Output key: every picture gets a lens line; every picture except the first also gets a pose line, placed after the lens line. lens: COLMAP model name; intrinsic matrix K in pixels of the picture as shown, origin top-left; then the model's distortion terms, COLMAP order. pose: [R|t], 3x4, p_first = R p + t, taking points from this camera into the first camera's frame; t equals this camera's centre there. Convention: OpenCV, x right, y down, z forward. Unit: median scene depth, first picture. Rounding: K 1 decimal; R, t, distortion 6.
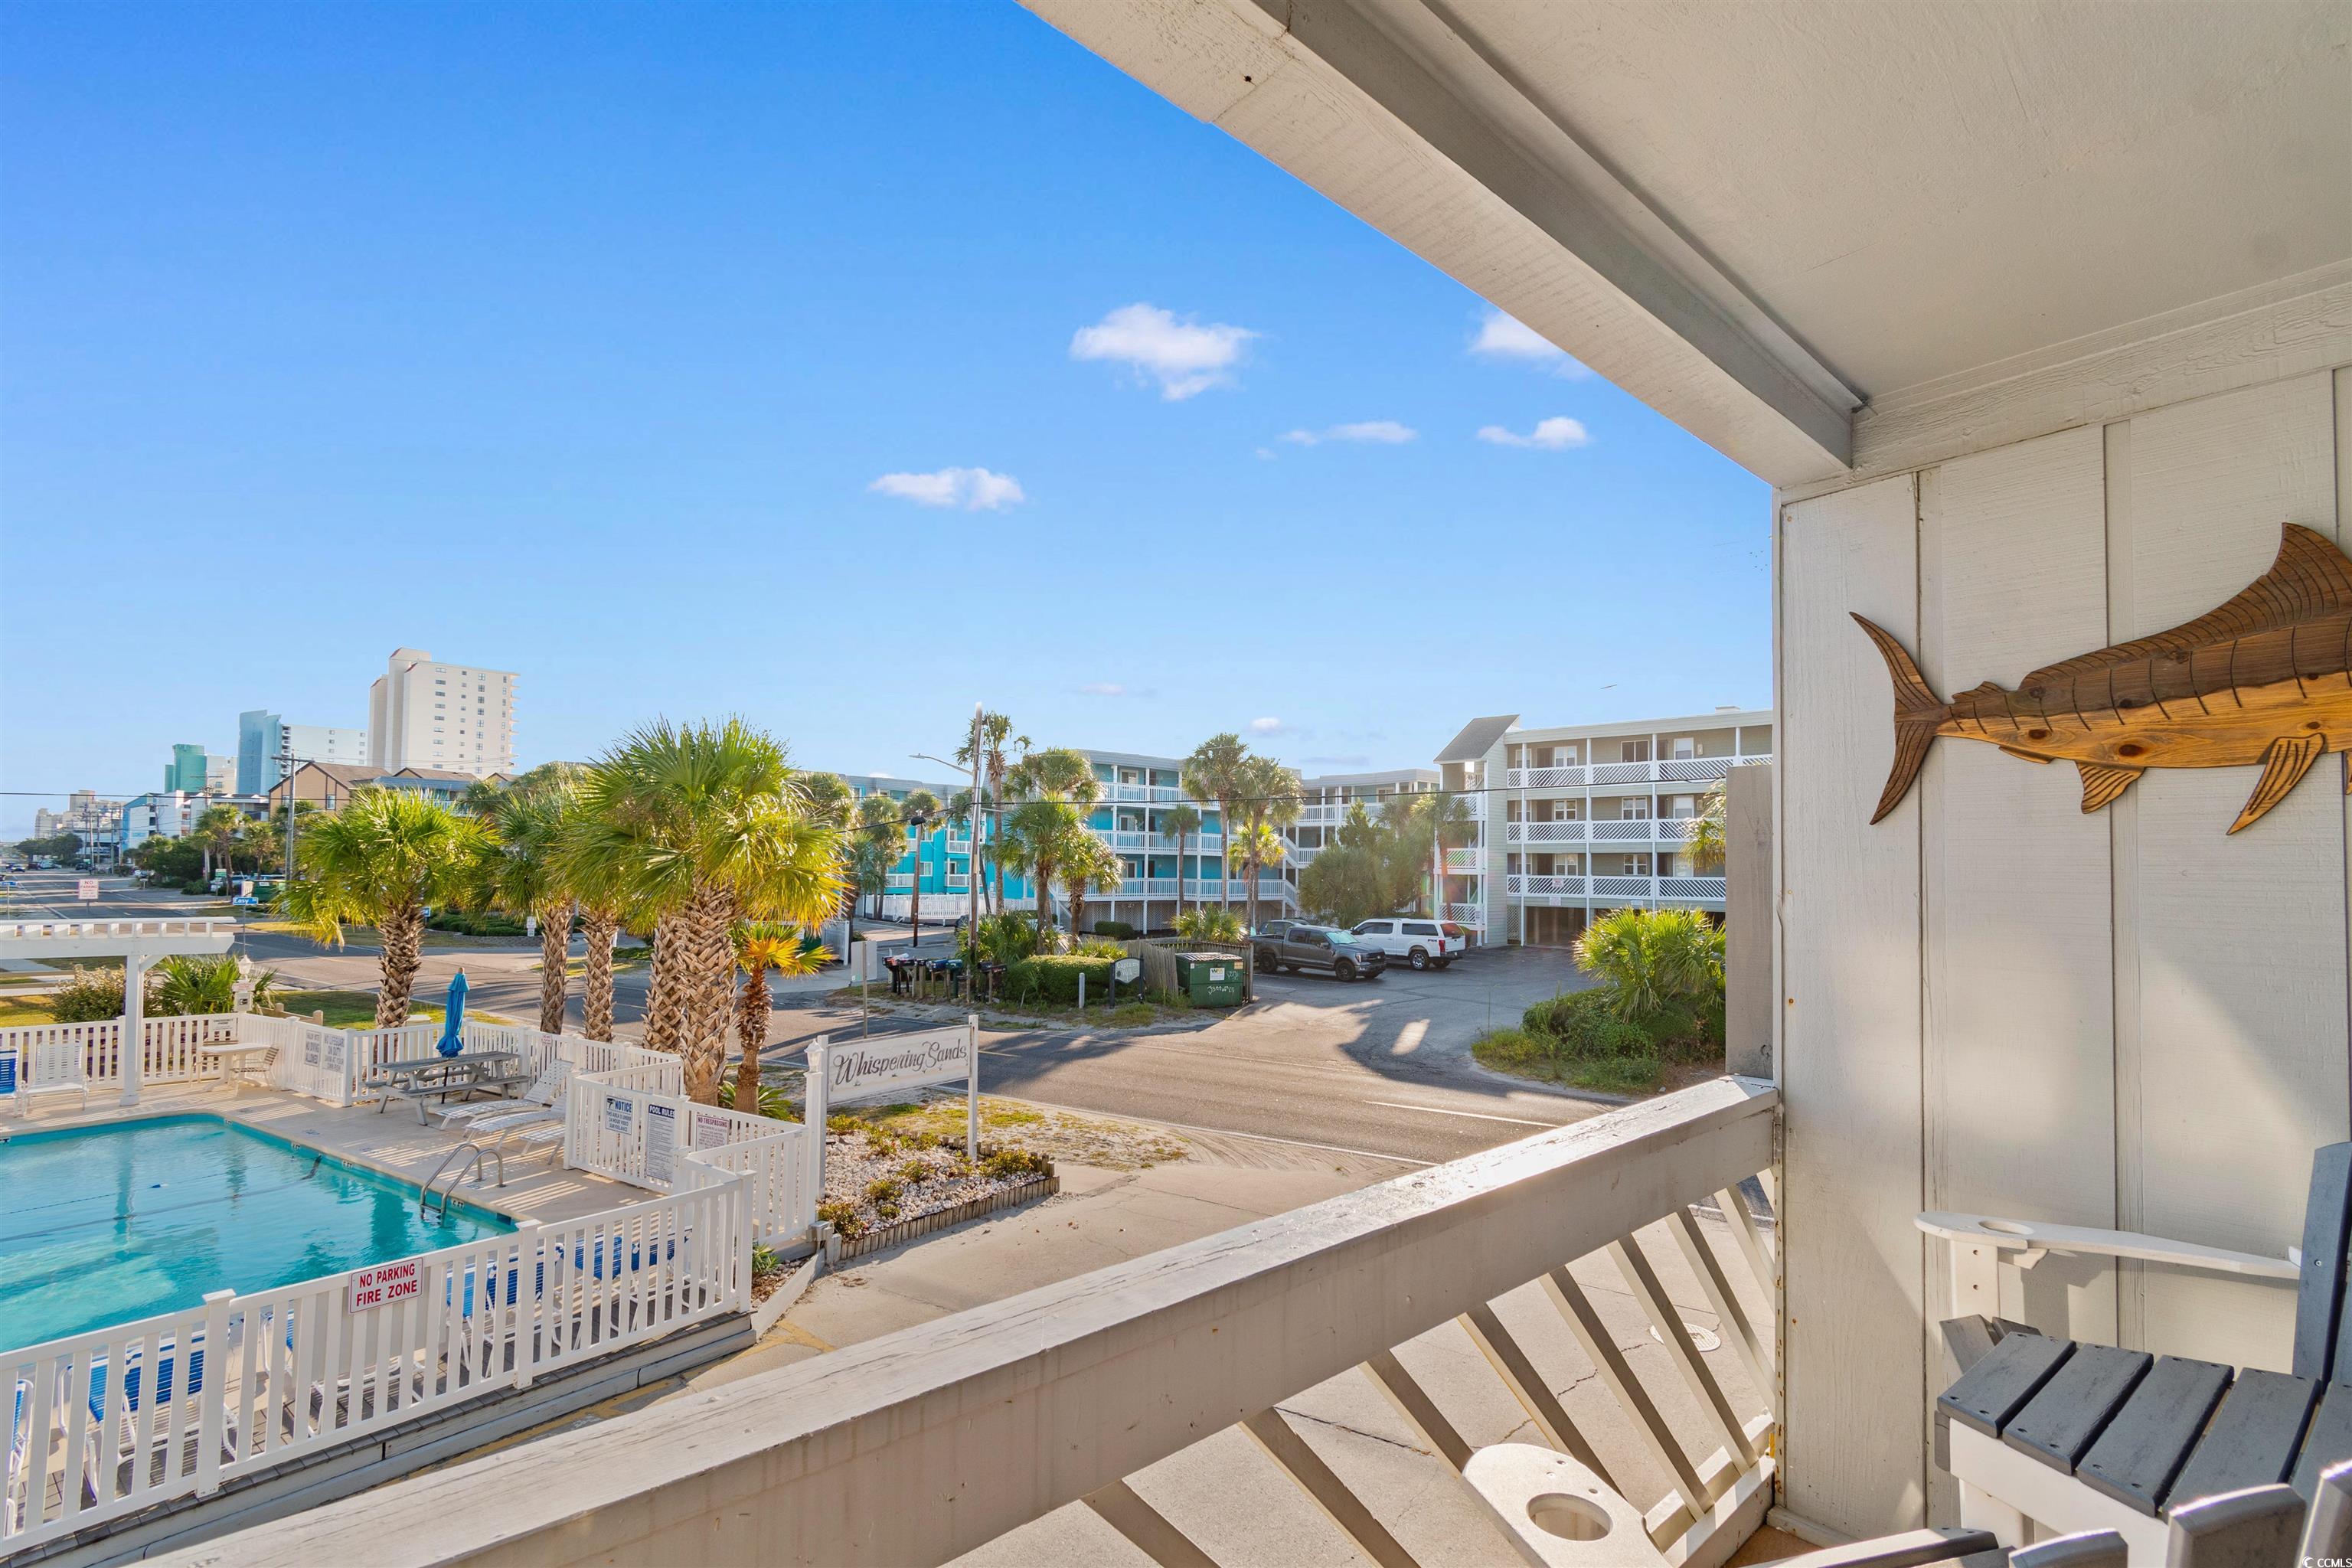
lens RADIAL K [[1058.7, 0, 1199.8], [0, 1058.7, 826.6], [0, 0, 1]] dist [-0.004040, 0.000095]
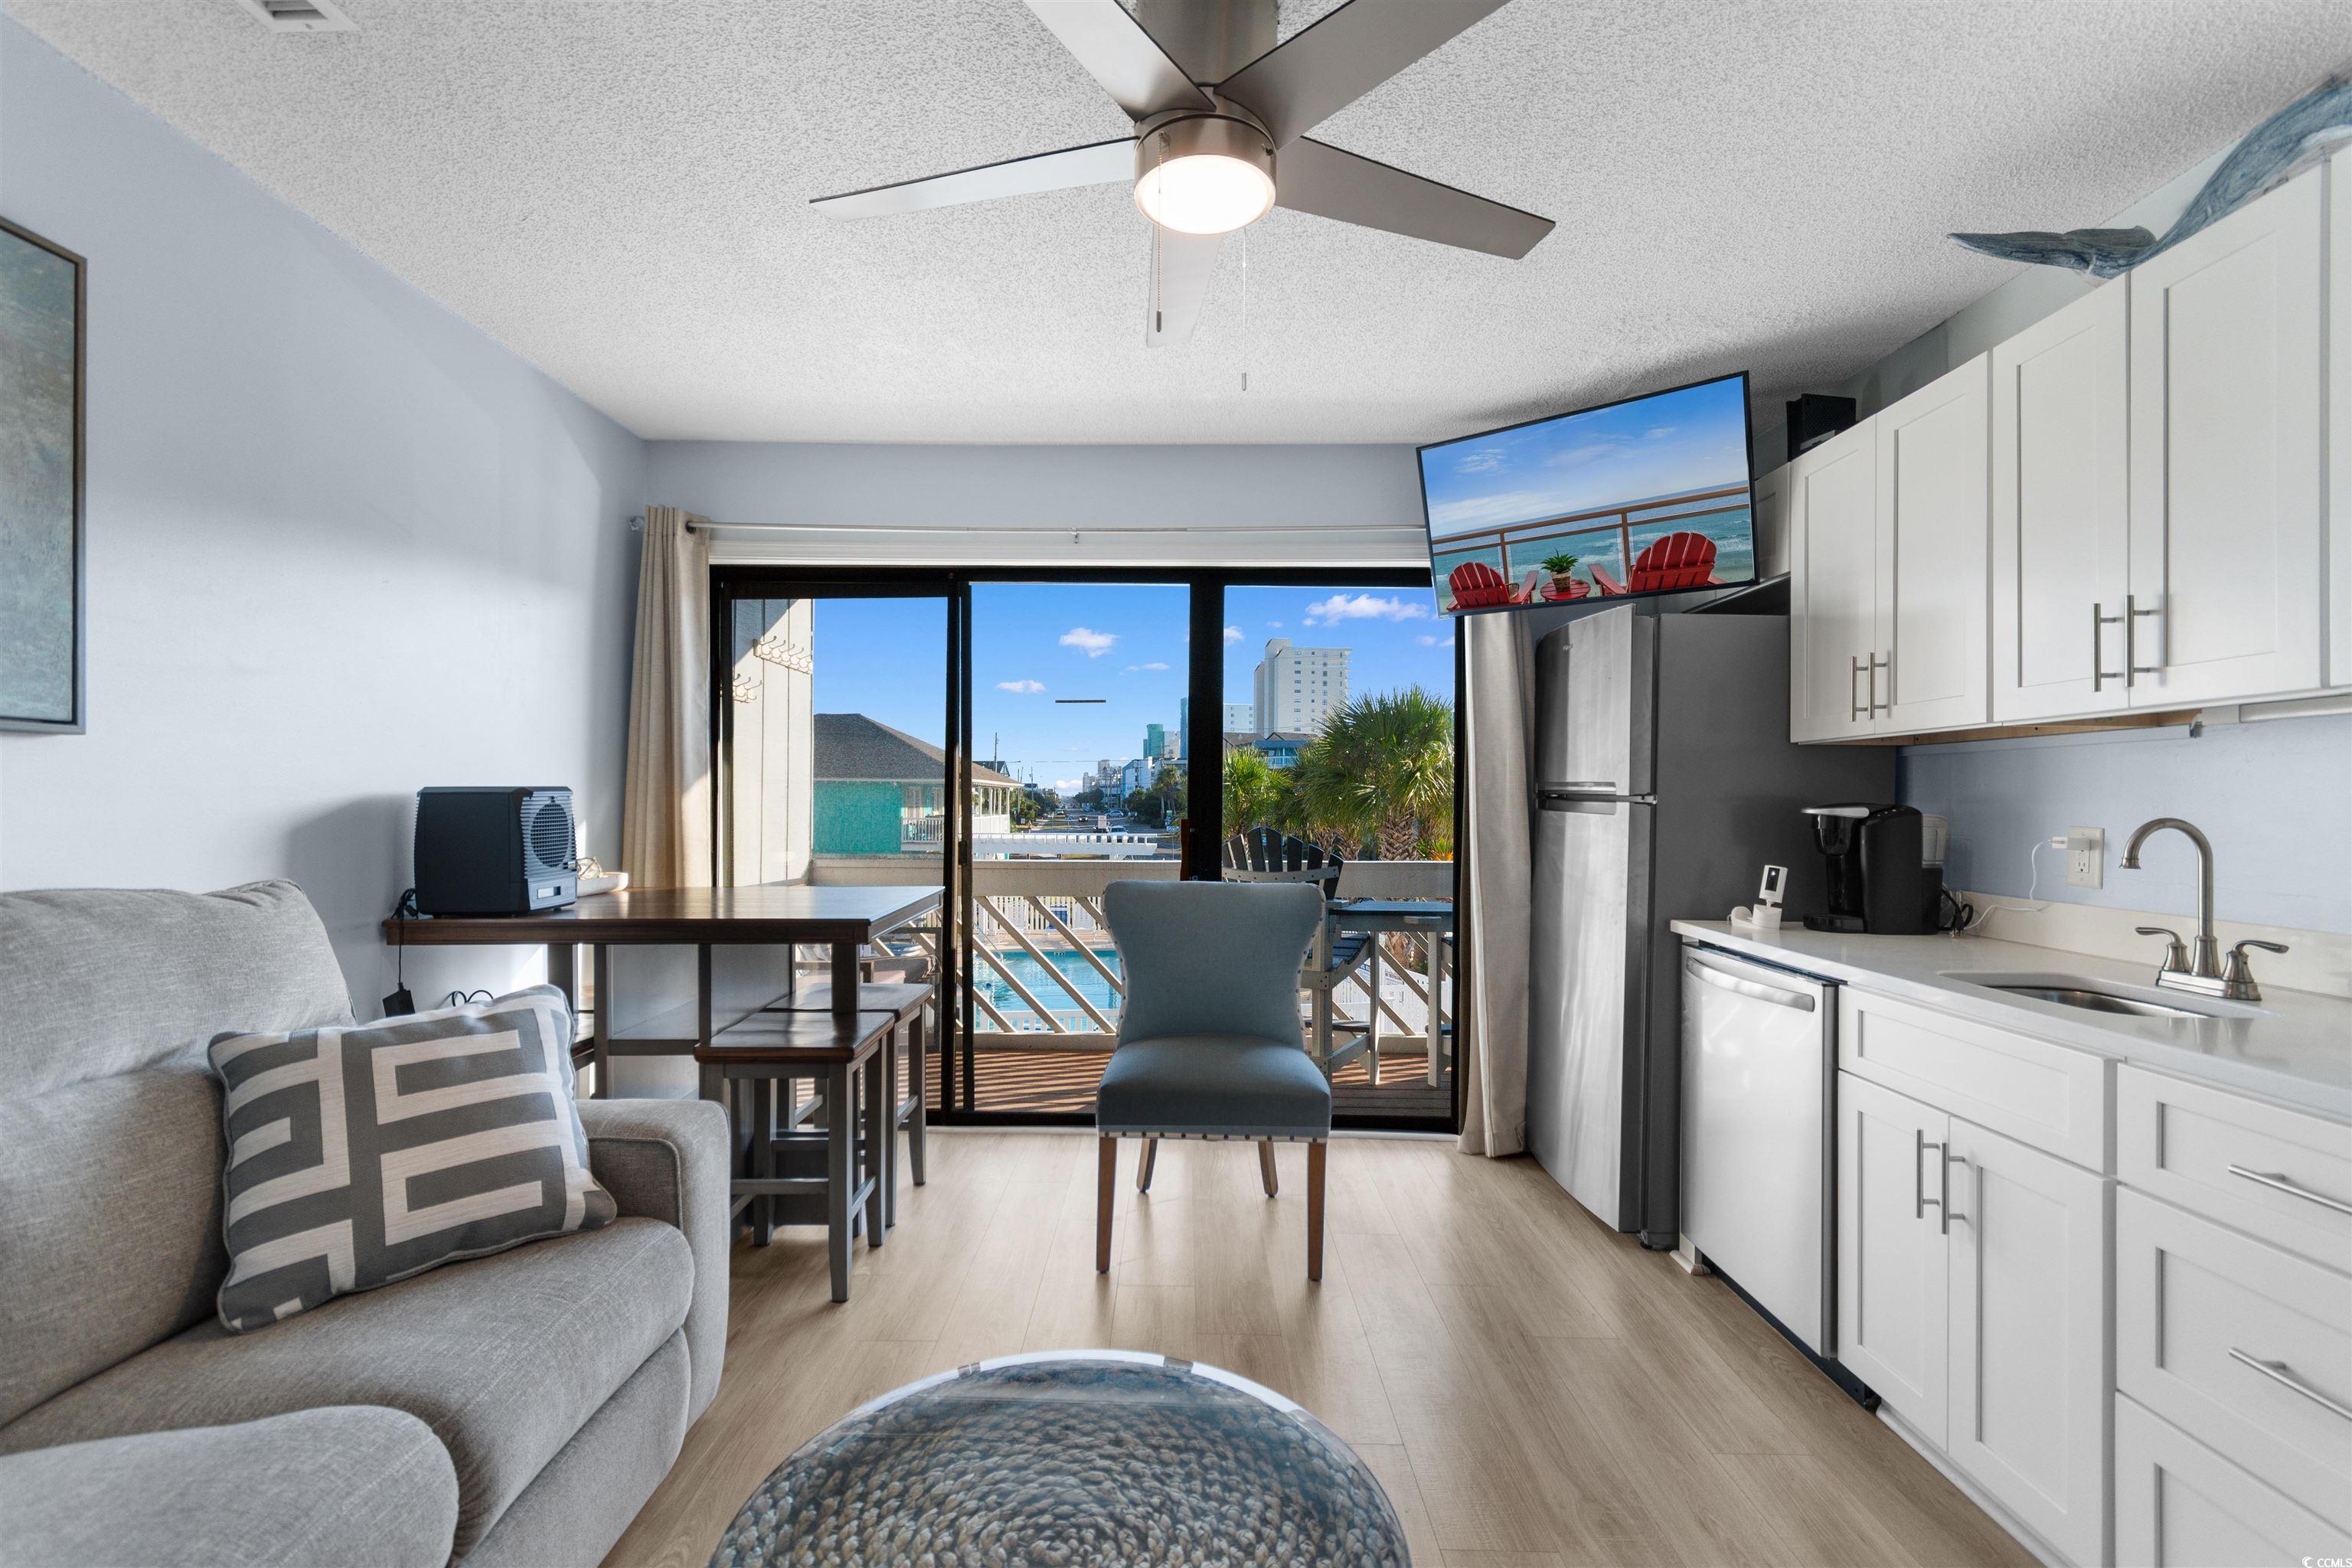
lens RADIAL K [[1046.5, 0, 1168.2], [0, 1046.5, 793.5], [0, 0, 1]] dist [0.001375, -0.000190]
pose [[0.728168, -0.014018, -0.685255, 0.206236], [0.029382, 0.999510, 0.010775, 0.008736], [0.684768, -0.027980, 0.728224, -0.157335]]
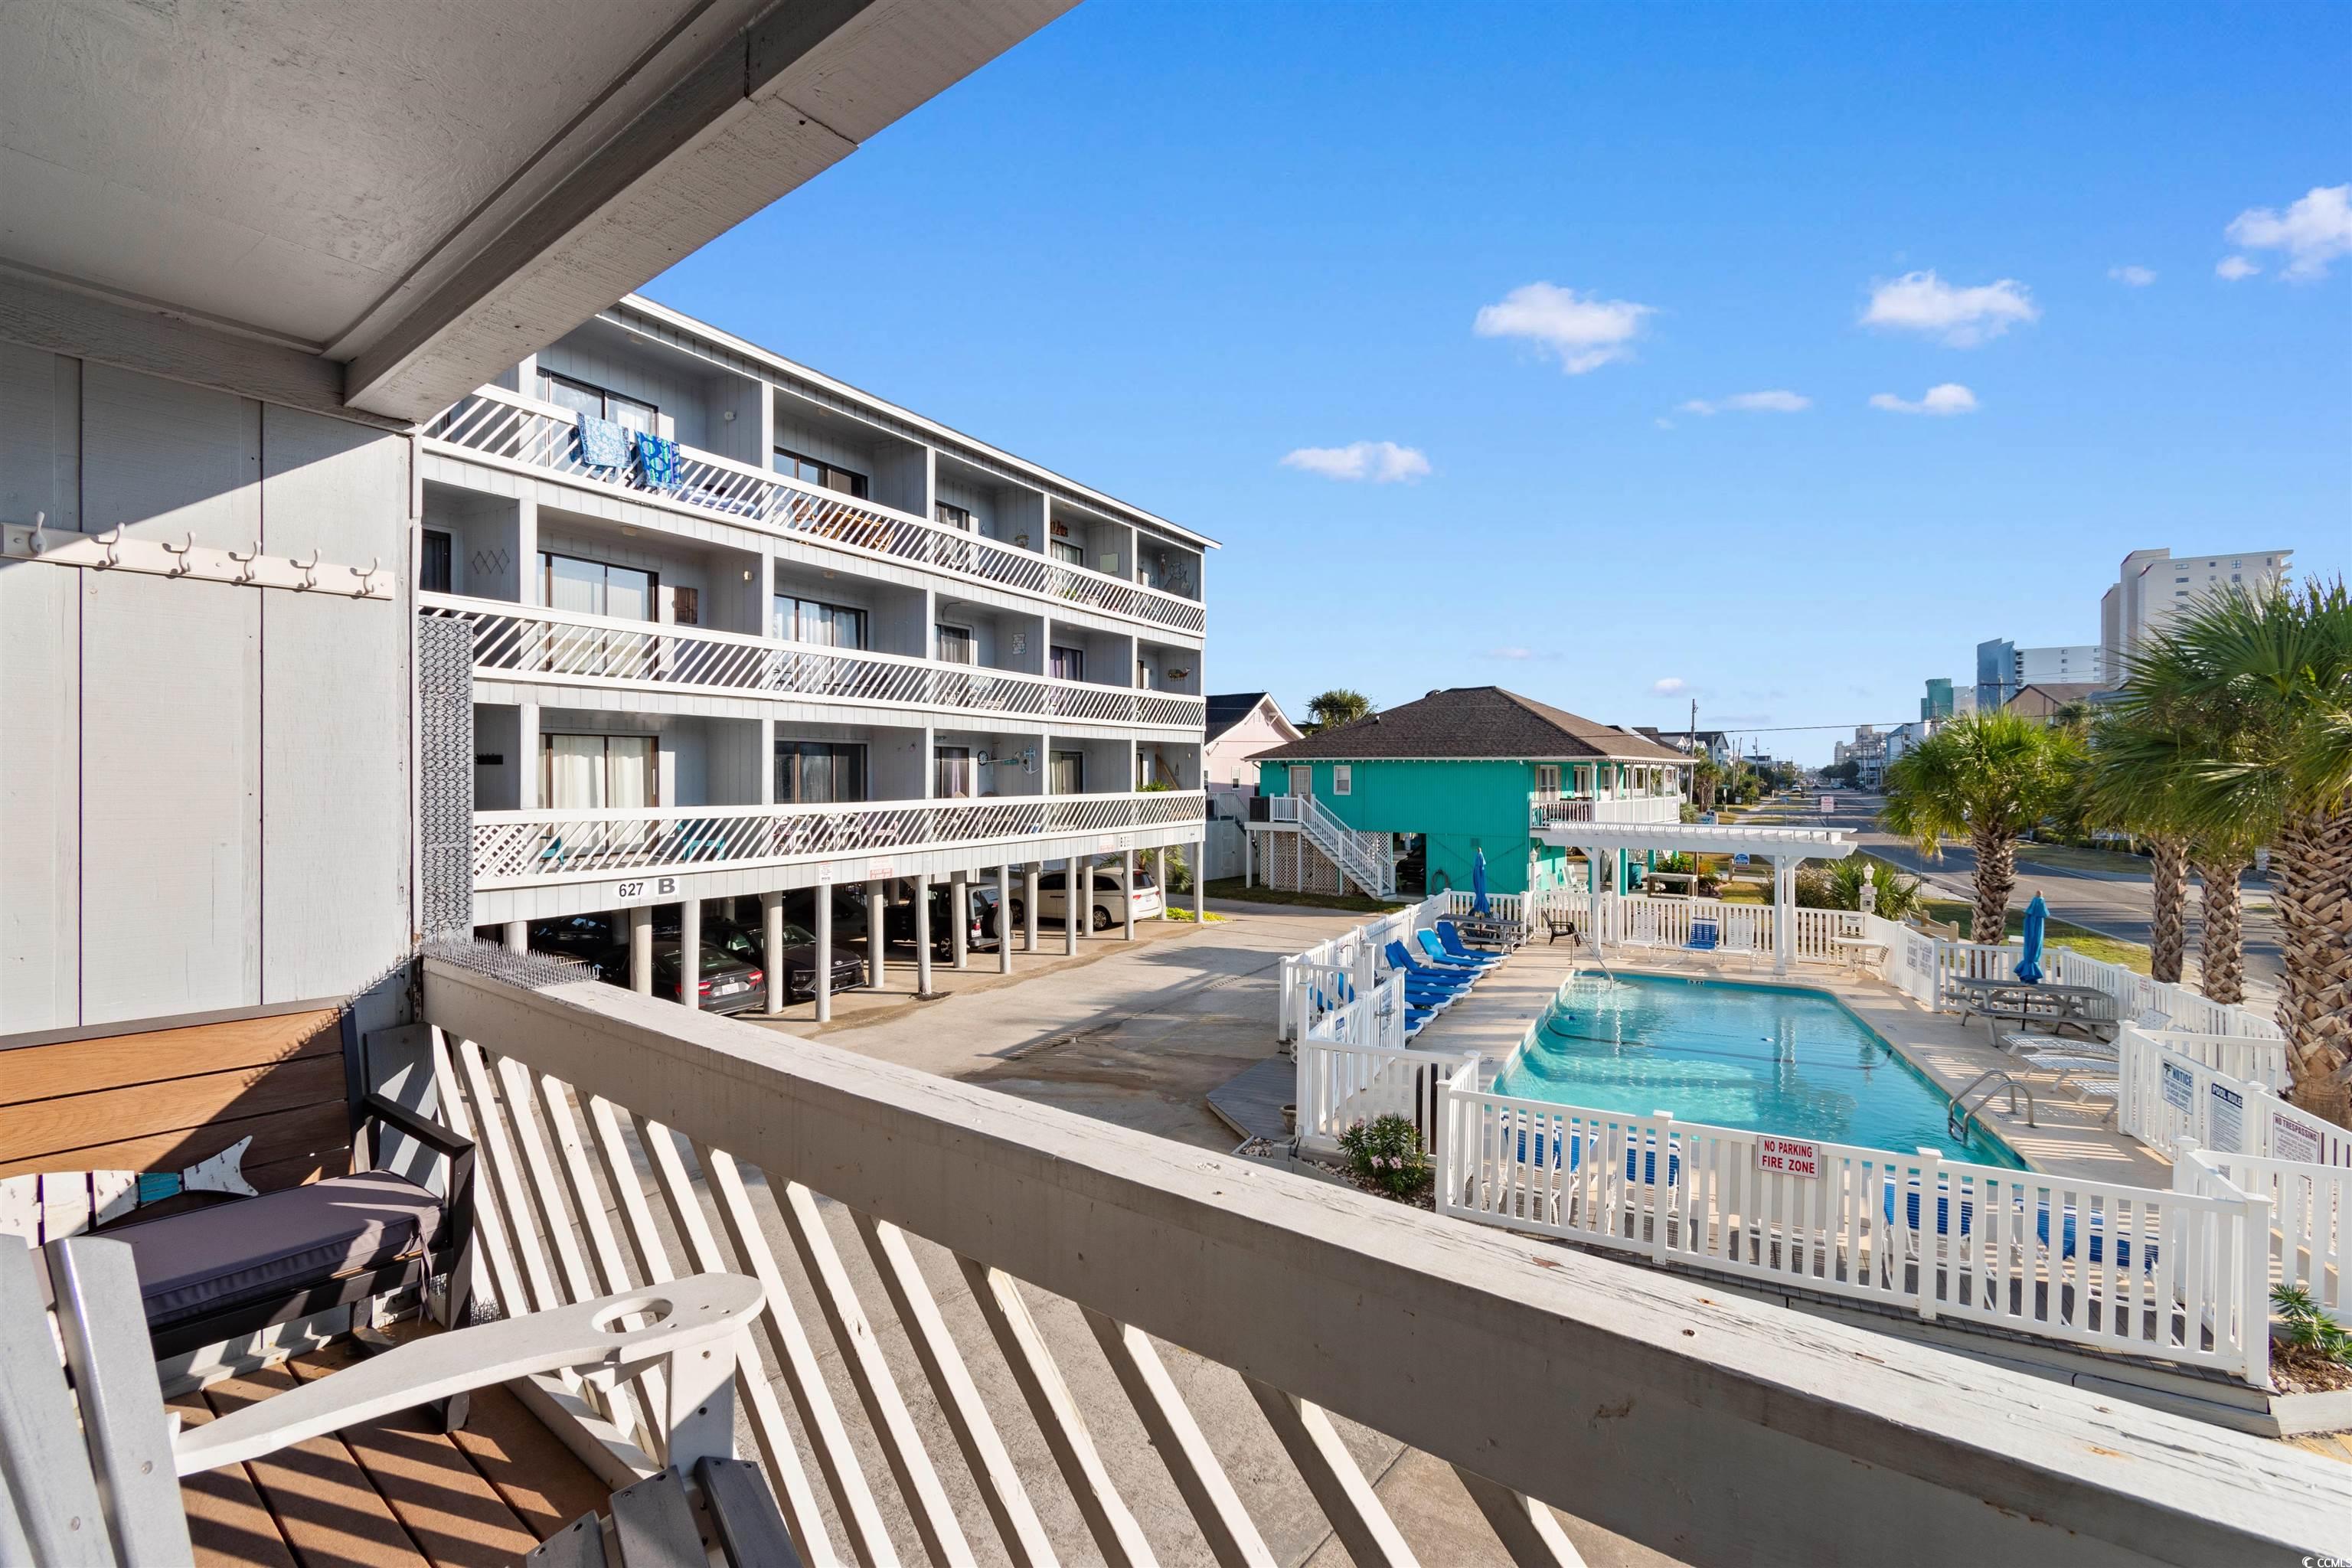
lens RADIAL K [[1046.4, 0, 1175.1], [0, 1046.4, 778.3], [0, 0, 1]] dist [0.003181, -0.001597]
pose [[0.167958, -0.007891, -0.985763, 0.095926], [0.036847, 0.999319, -0.001721, 0.006260], [0.985105, -0.036034, 0.168134, 0.087347]]
